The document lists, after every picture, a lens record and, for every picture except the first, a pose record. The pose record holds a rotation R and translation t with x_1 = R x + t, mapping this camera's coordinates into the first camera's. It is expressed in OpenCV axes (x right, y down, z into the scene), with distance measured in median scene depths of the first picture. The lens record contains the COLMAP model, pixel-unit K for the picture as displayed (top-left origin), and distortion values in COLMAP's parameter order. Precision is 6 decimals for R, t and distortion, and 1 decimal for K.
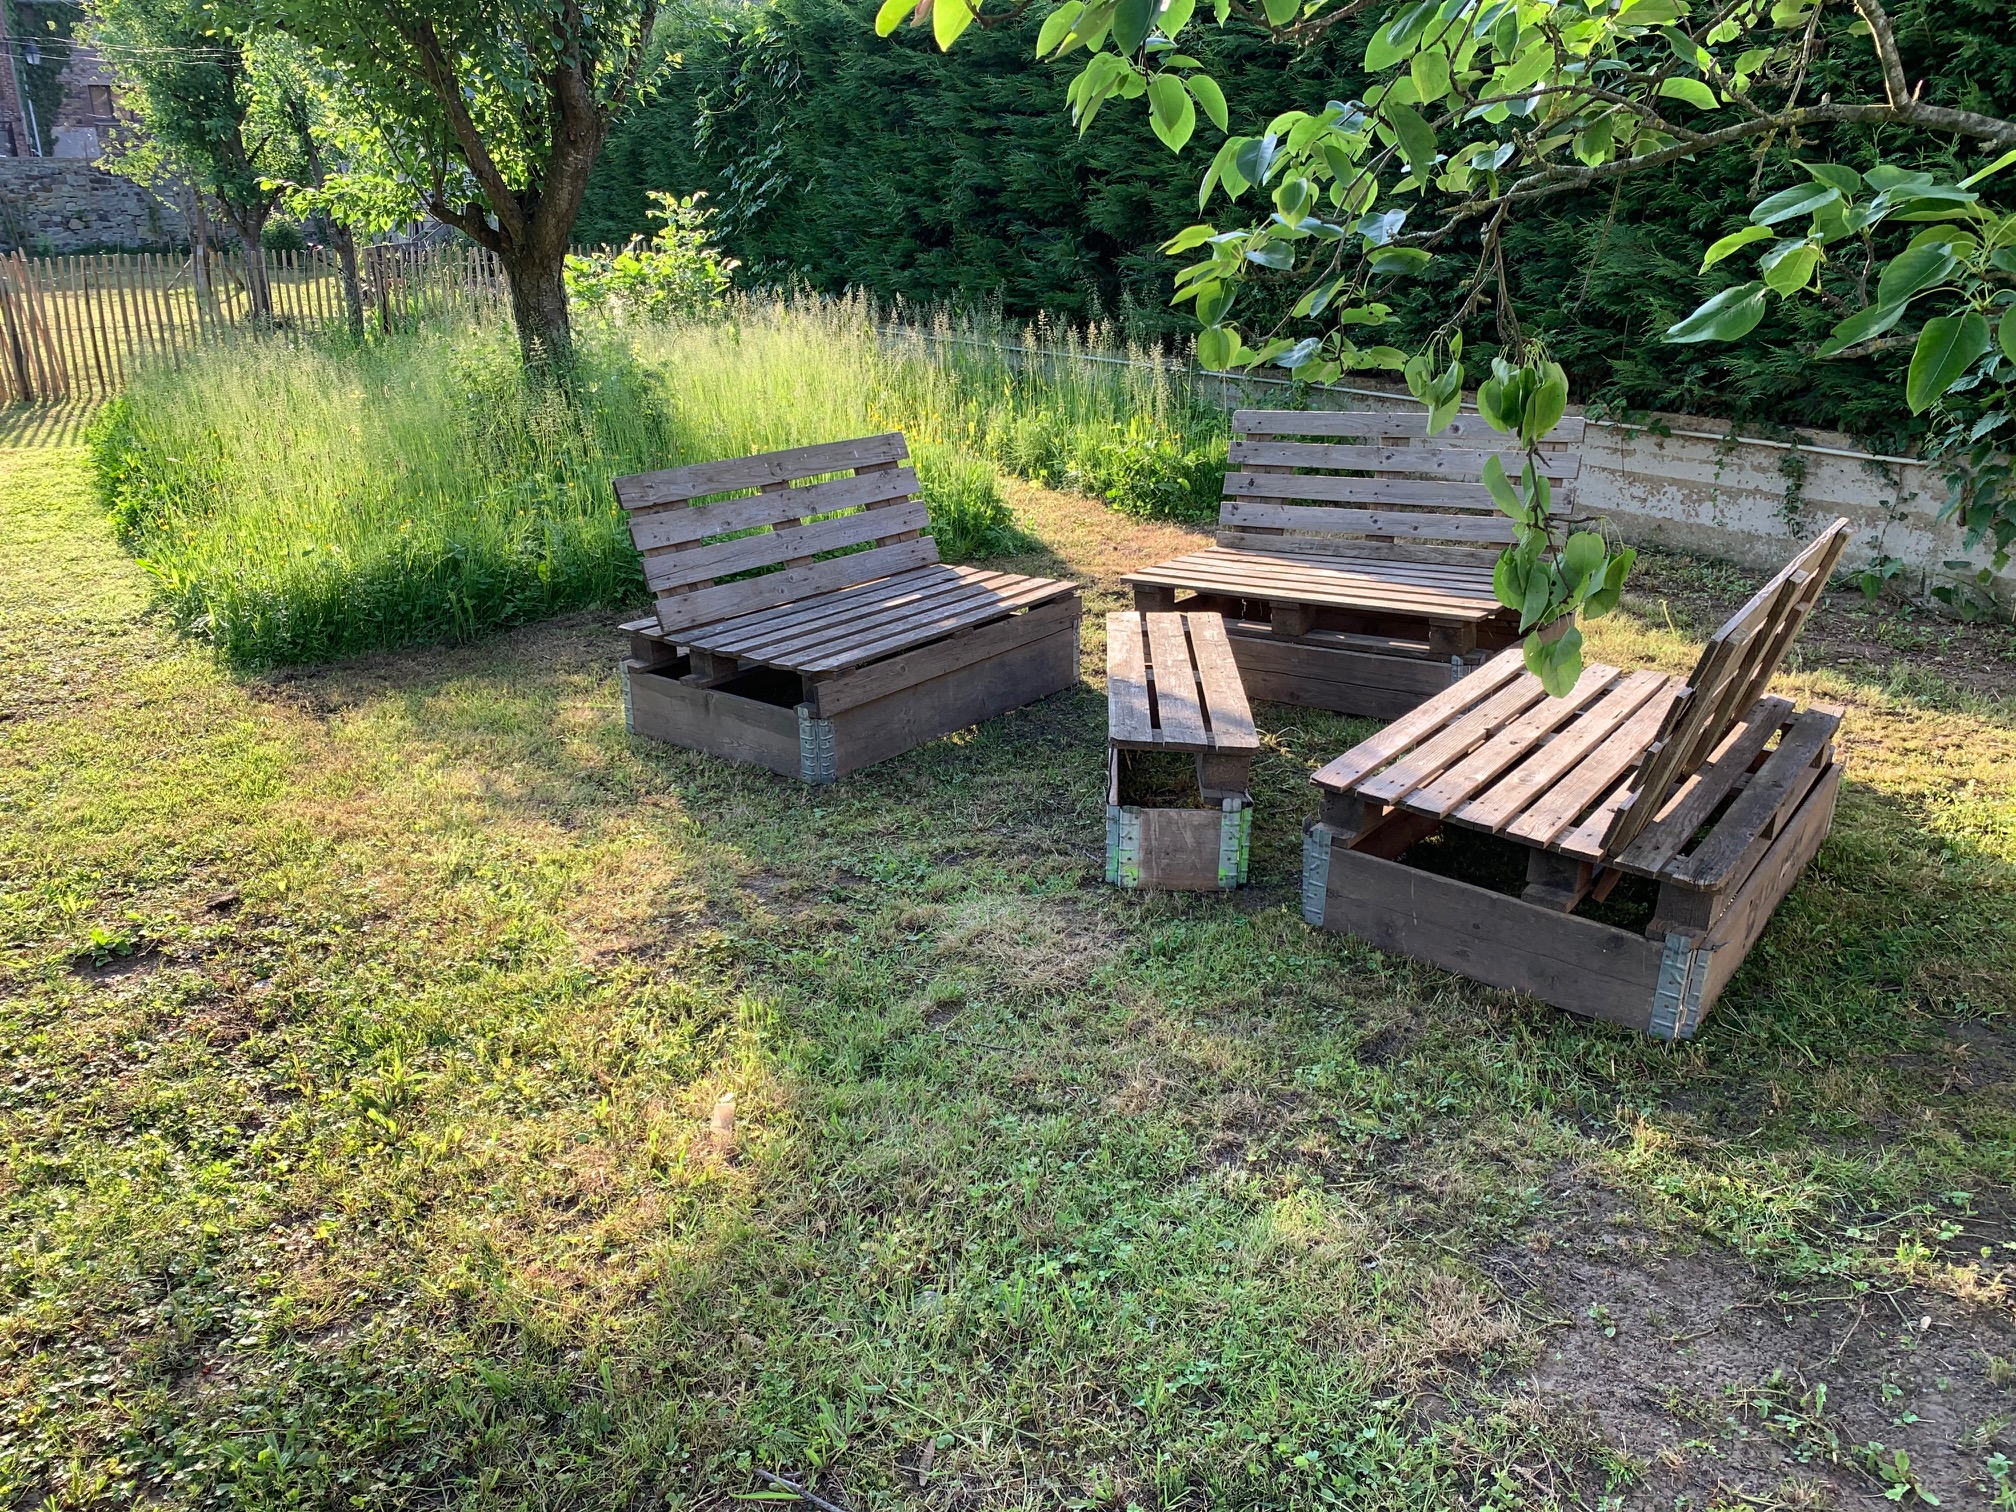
lens RADIAL K [[1499.1, 0, 1008.0], [0, 1499.1, 756.0], [0, 0, 1]] dist [0.003434, -0.001235]
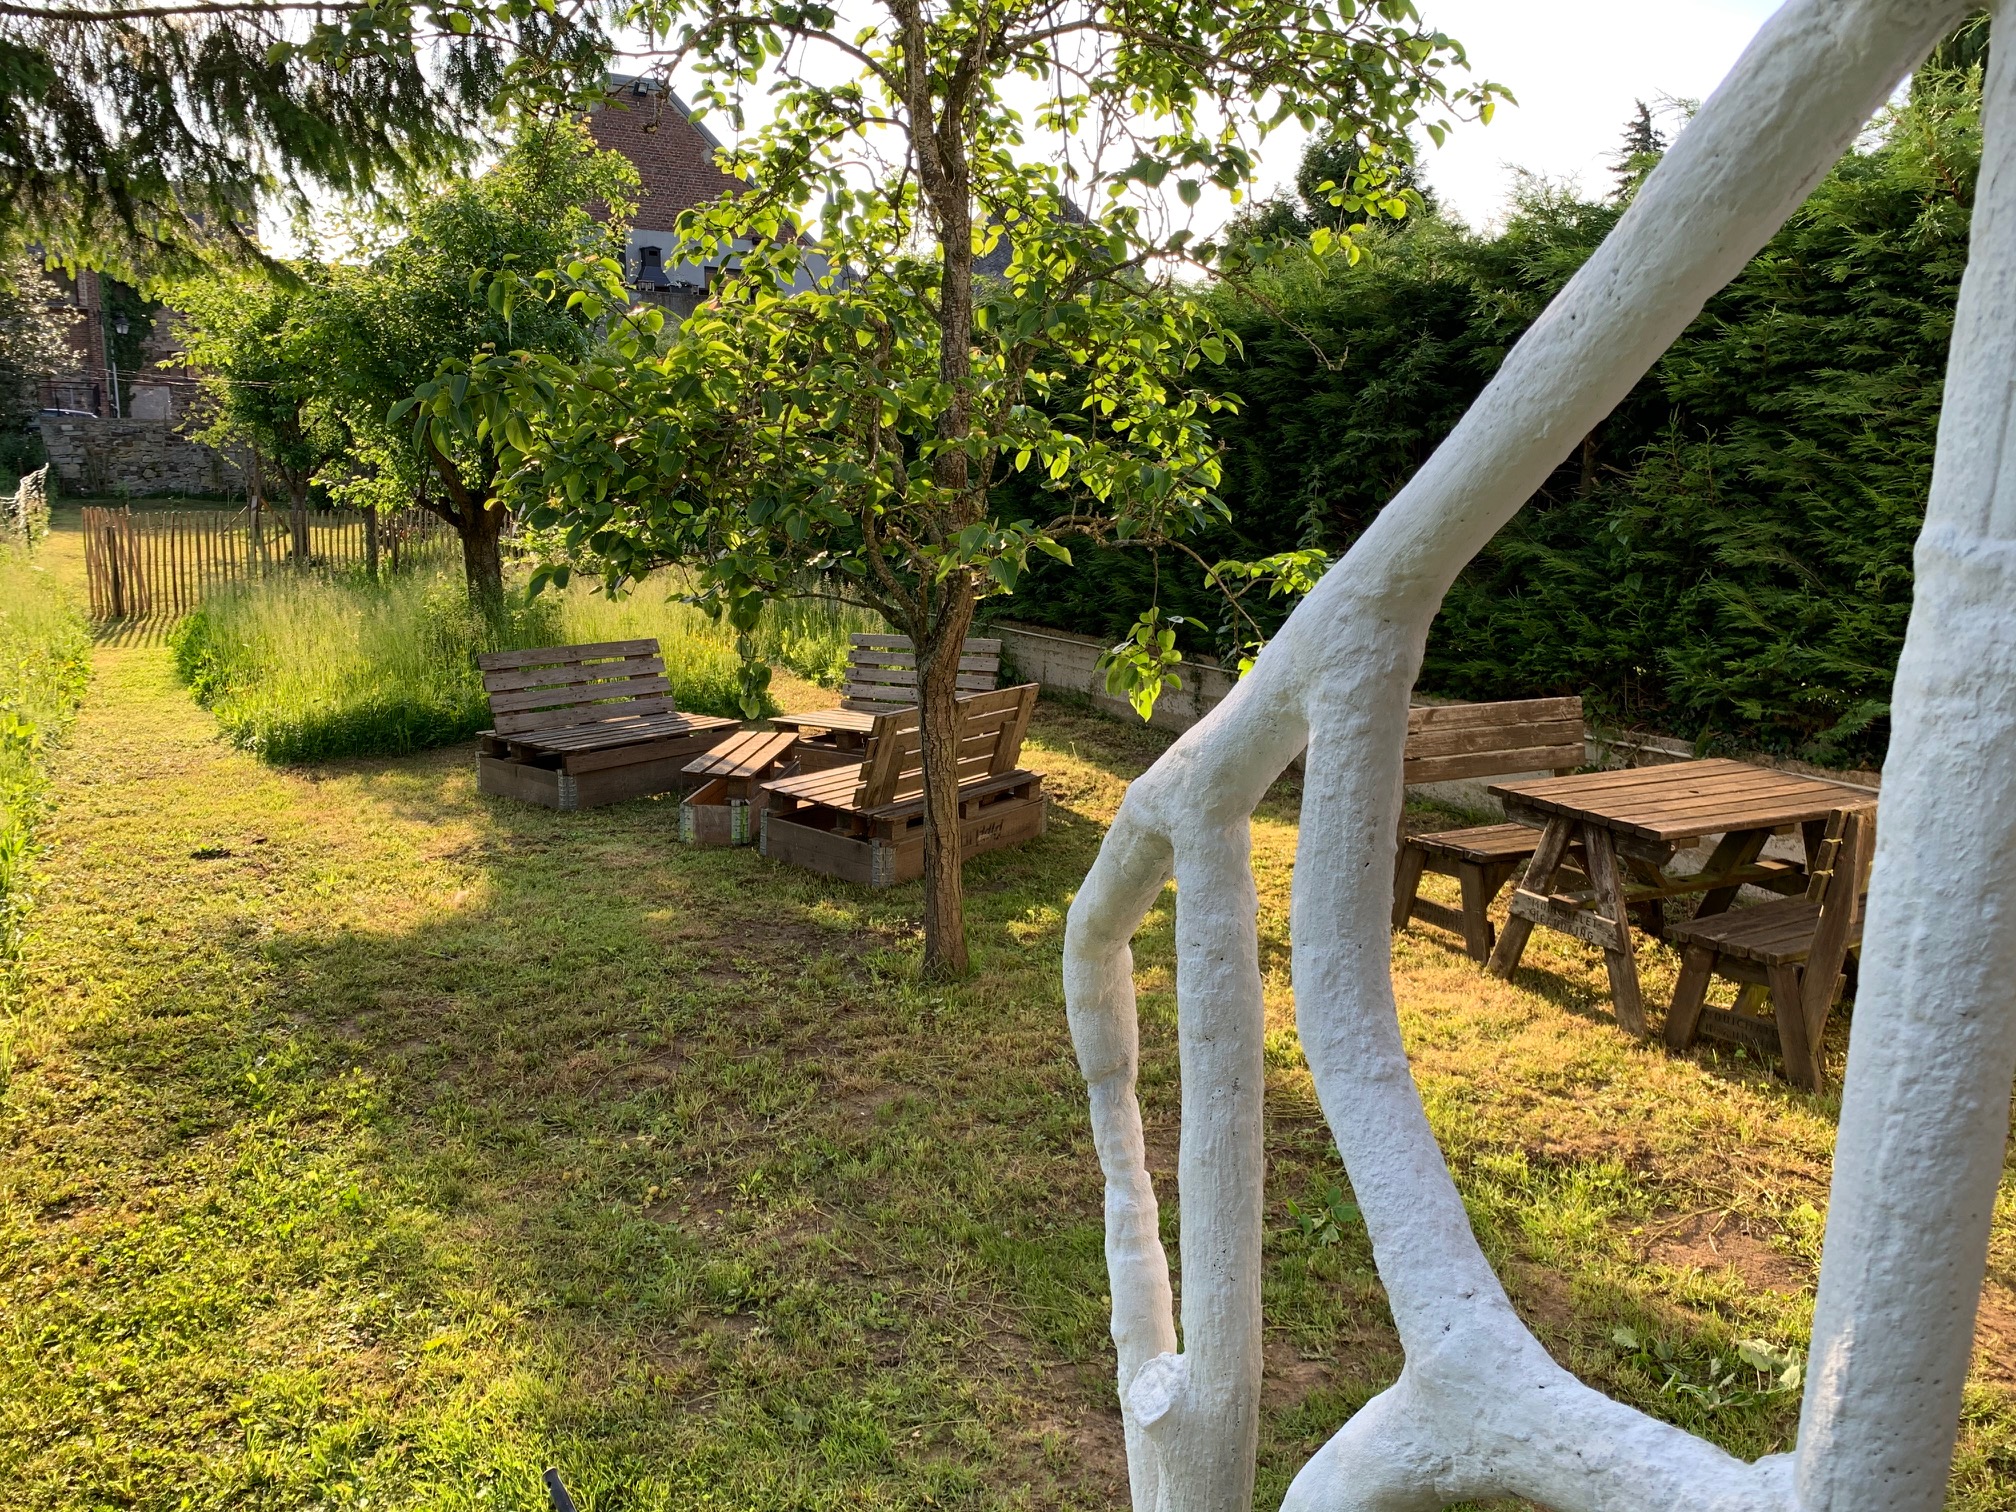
lens RADIAL K [[1499.1, 0, 1008.0], [0, 1499.1, 756.0], [0, 0, 1]] dist [0.003434, -0.001235]
pose [[0.999743, 0.022225, -0.004446, 0.247030], [-0.022647, 0.987386, -0.156704, 0.131793], [0.000907, 0.156764, 0.987636, -0.507313]]
